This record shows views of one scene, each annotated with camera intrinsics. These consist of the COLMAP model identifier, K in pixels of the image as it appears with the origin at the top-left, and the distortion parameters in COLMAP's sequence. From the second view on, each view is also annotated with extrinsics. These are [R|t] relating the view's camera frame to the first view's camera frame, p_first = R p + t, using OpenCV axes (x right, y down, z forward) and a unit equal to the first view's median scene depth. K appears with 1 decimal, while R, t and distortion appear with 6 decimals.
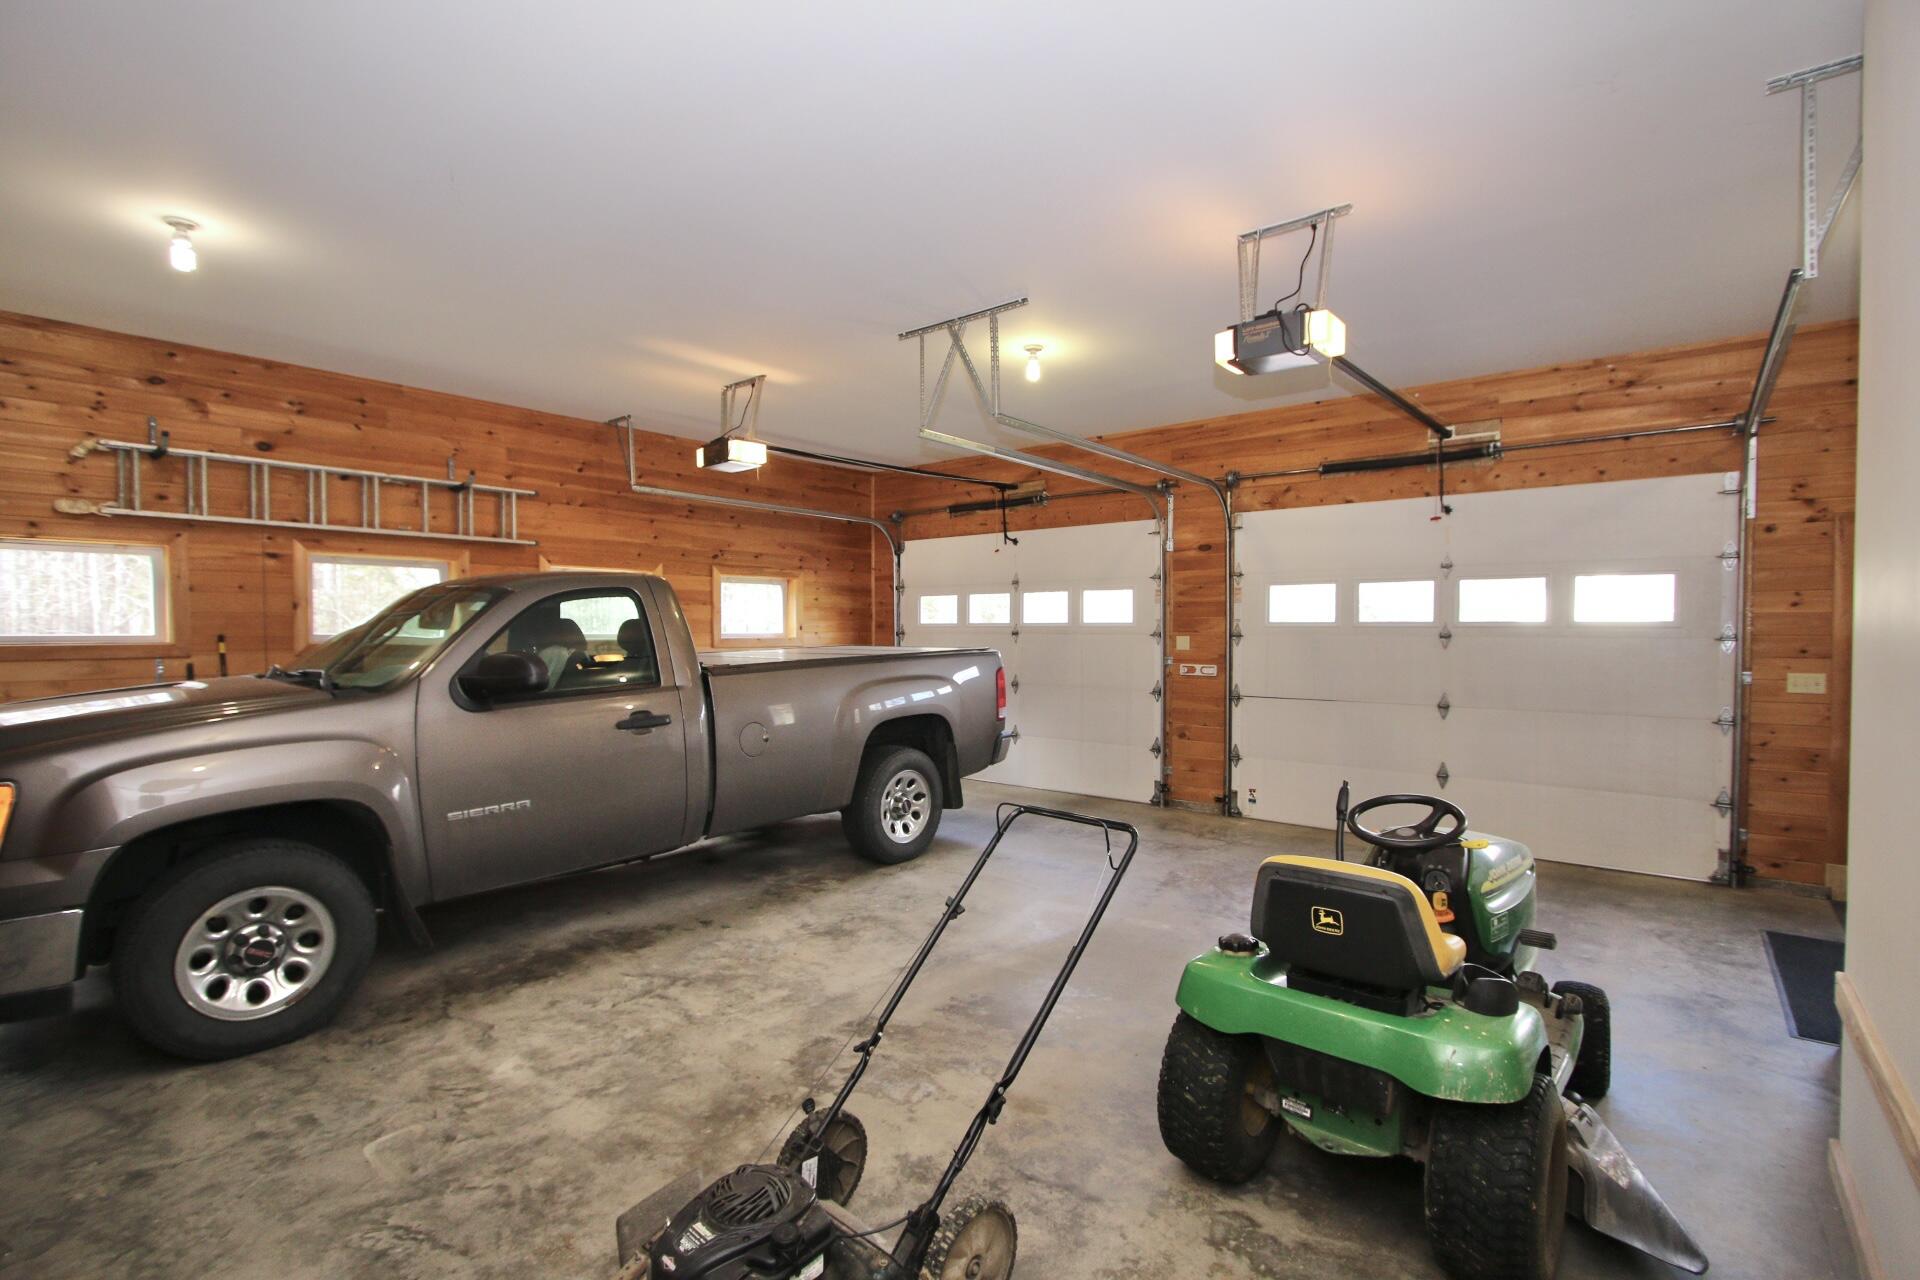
lens RADIAL K [[883.4, 0, 955.8], [0, 883.4, 644.4], [0, 0, 1]] dist [-0.015103, 0.000819]
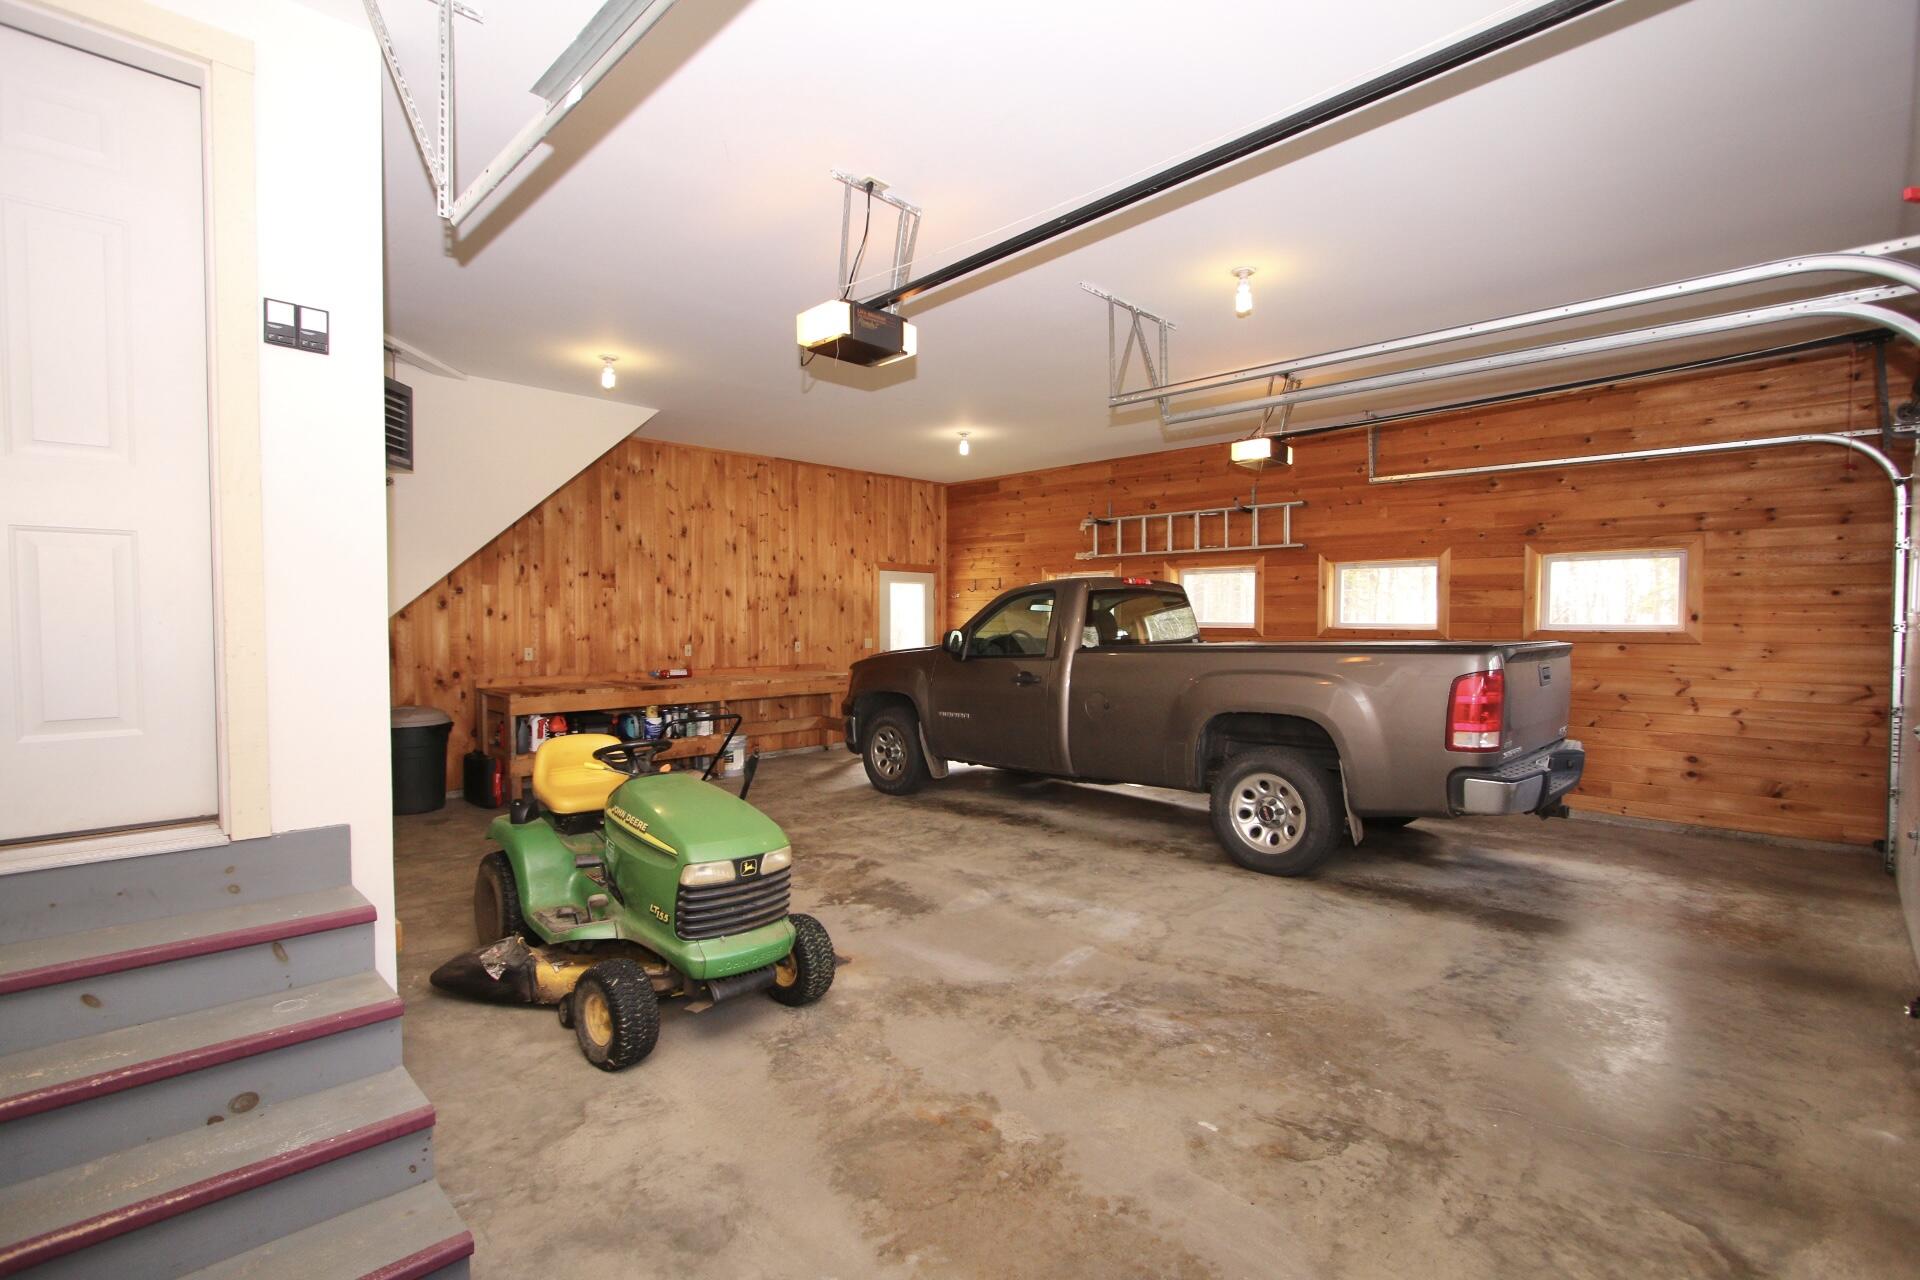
lens RADIAL K [[883.4, 0, 956.3], [0, 883.4, 637.6], [0, 0, 1]] dist [-0.015103, 0.000819]
pose [[-0.093536, 0.015356, -0.995497, 0.936264], [-0.021830, 0.999609, 0.017471, -0.003298], [0.995377, 0.023365, -0.093165, 0.833283]]
